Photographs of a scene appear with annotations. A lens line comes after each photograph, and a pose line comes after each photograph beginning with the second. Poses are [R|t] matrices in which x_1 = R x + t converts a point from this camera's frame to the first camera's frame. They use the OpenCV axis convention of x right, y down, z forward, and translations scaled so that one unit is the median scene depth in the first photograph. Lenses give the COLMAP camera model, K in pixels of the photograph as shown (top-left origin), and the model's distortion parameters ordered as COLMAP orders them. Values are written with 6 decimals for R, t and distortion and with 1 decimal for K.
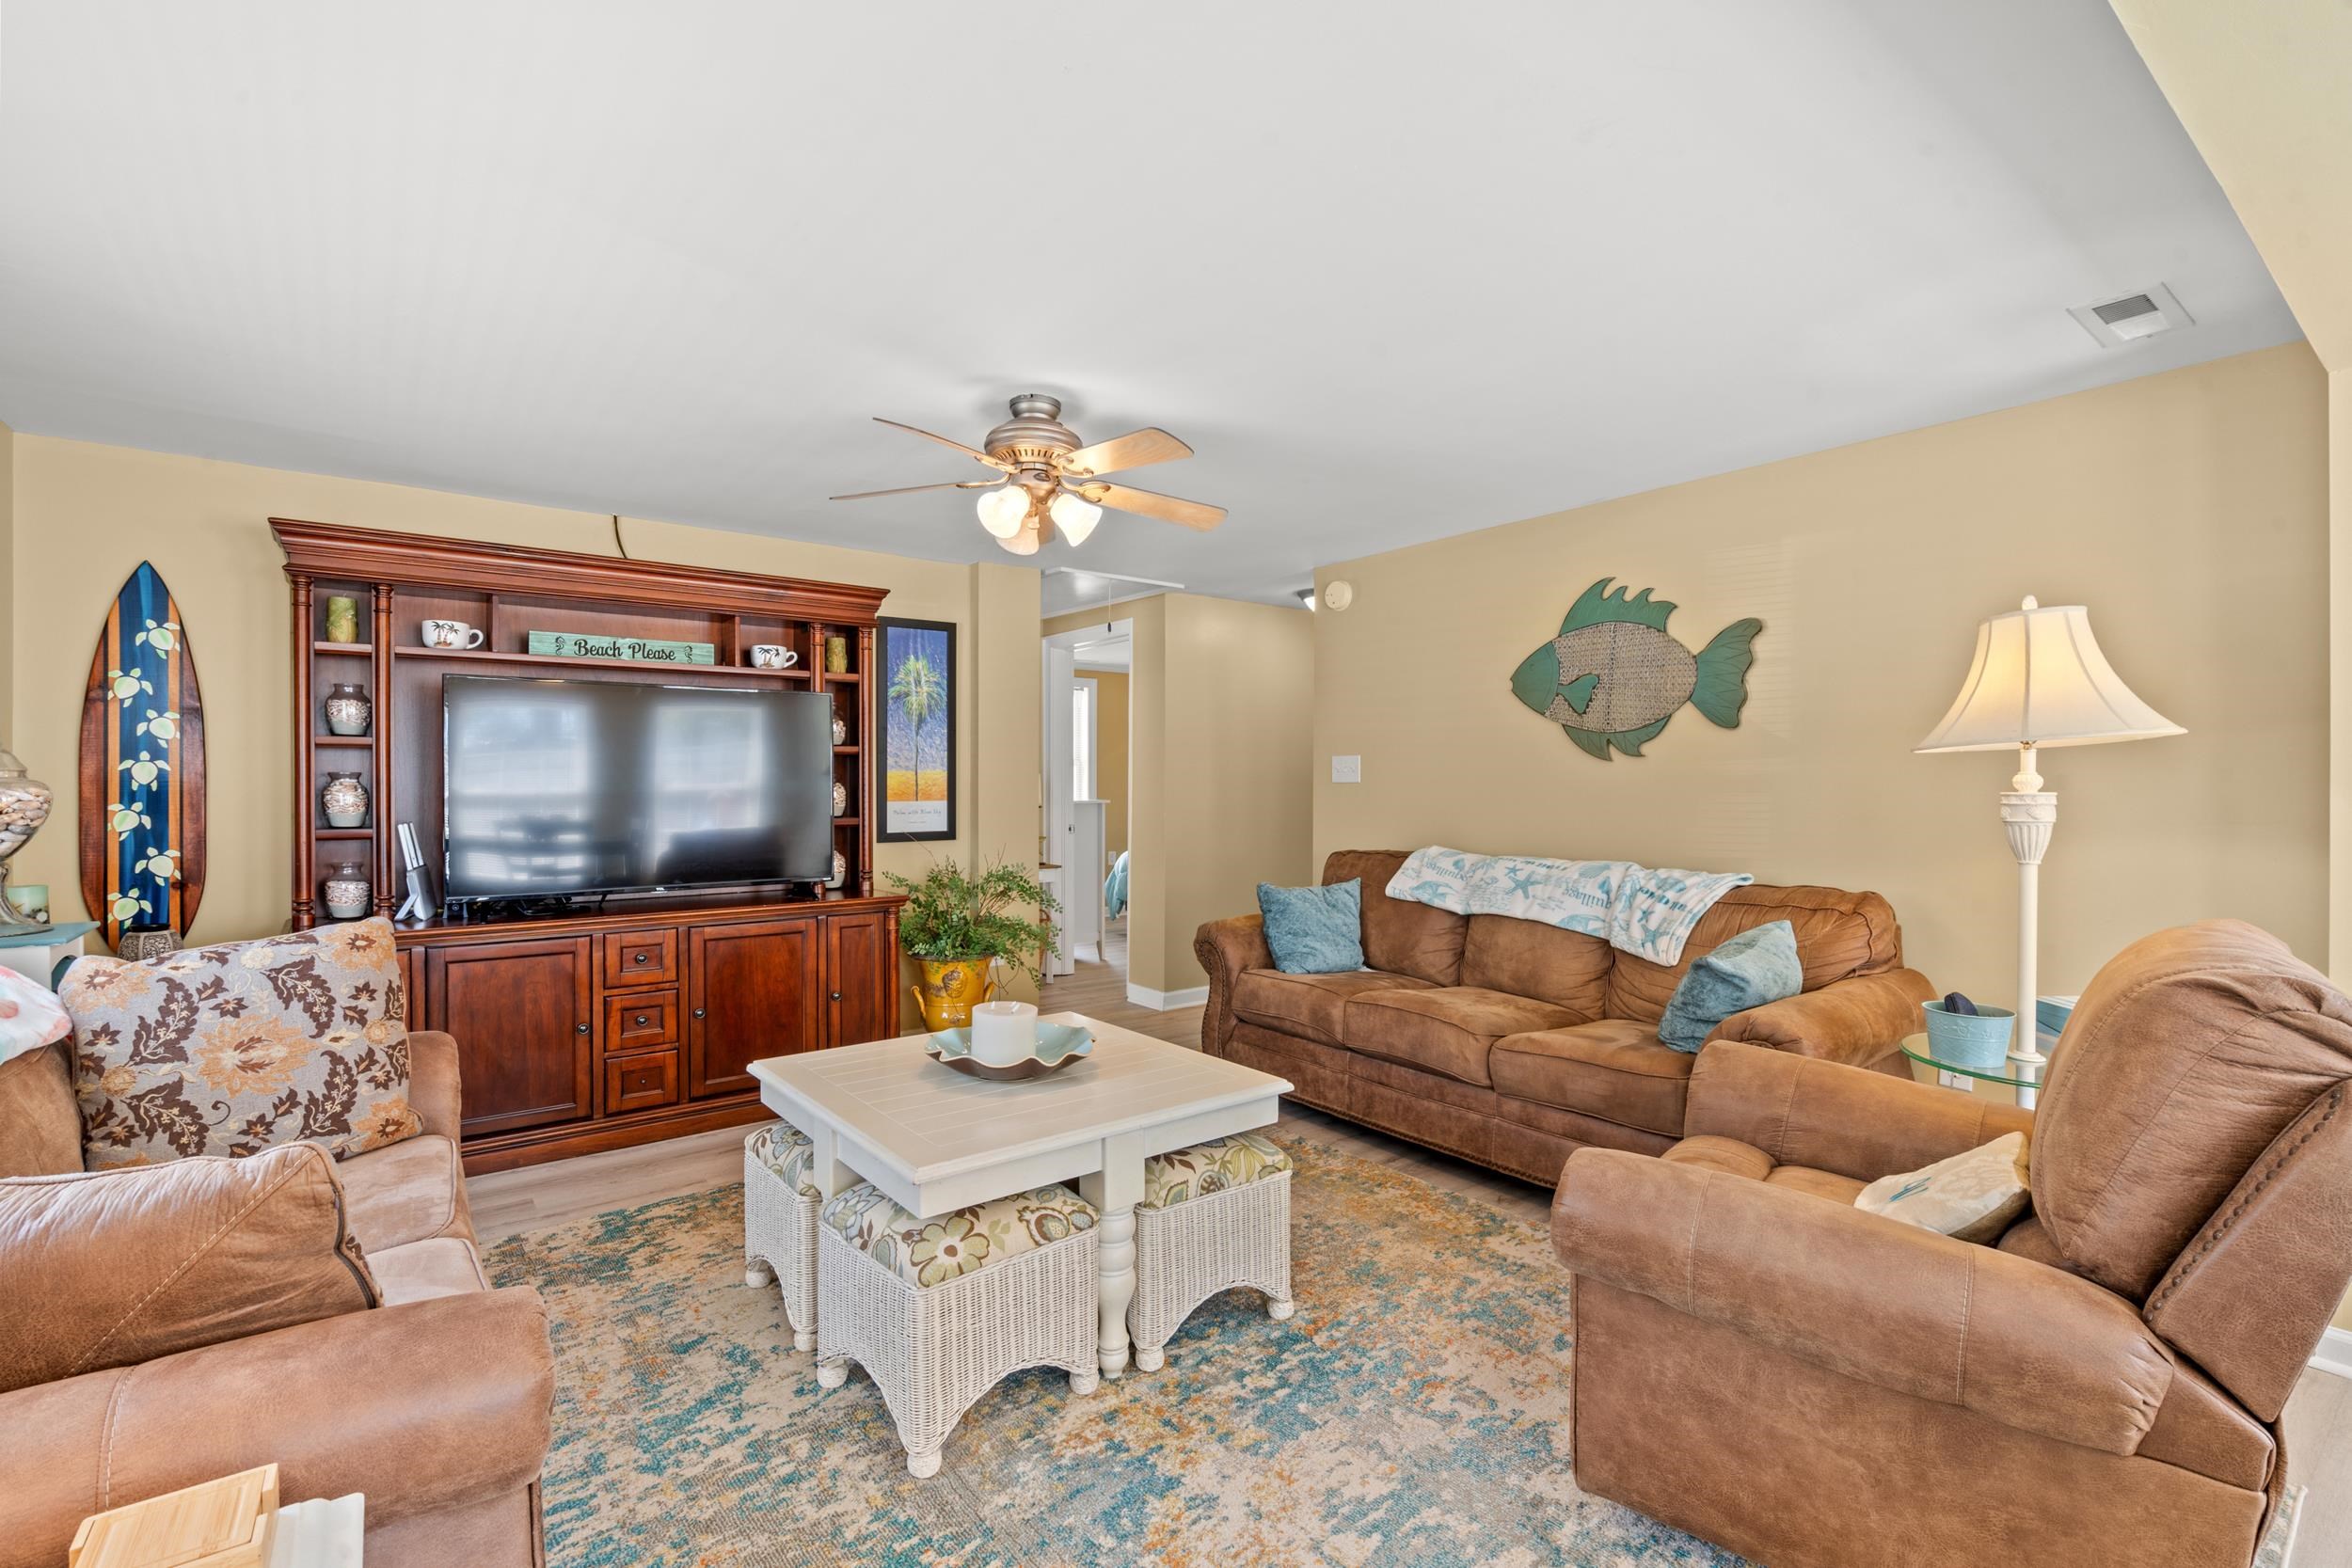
lens RADIAL K [[1070.8, 0, 1168.3], [0, 1070.8, 788.5], [0, 0, 1]] dist [-0.005646, 0.002445]
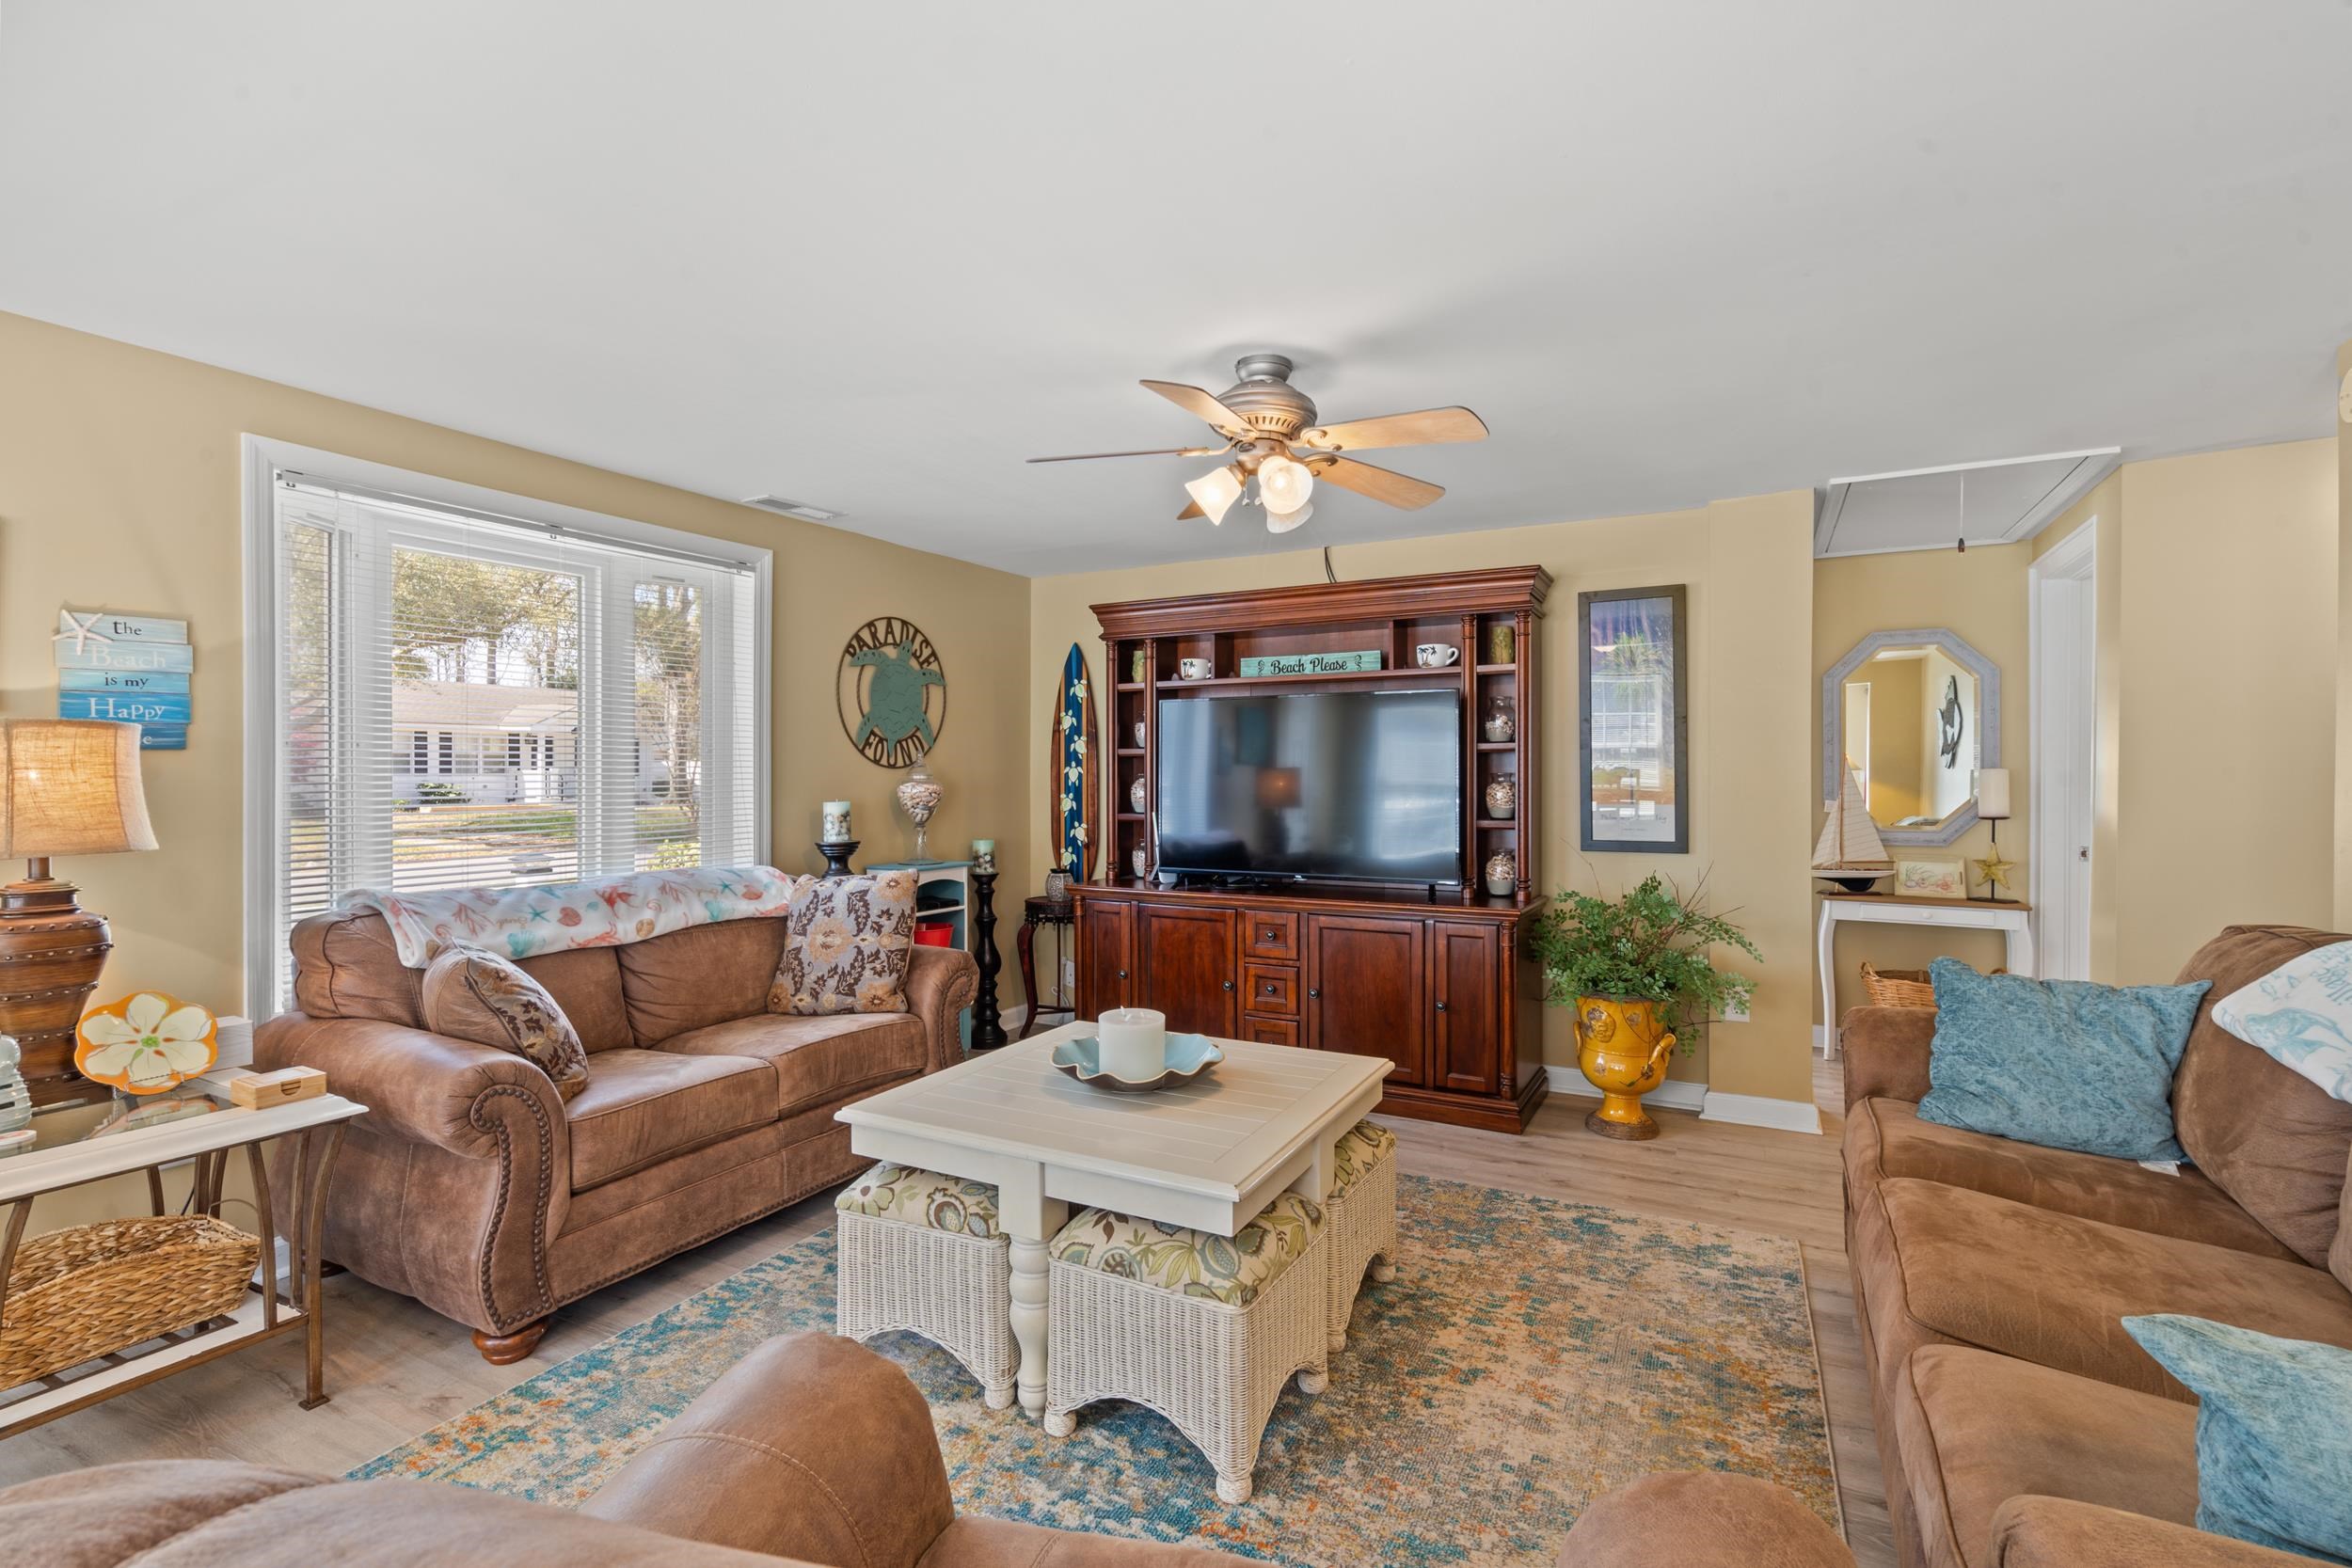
lens RADIAL K [[1070.8, 0, 1159.0], [0, 1070.8, 774.5], [0, 0, 1]] dist [-0.005646, 0.002445]
pose [[0.397903, -0.002393, -0.917425, 0.563111], [-0.005024, 0.999976, -0.004787, -0.008012], [0.917414, 0.006514, 0.397881, 0.472459]]
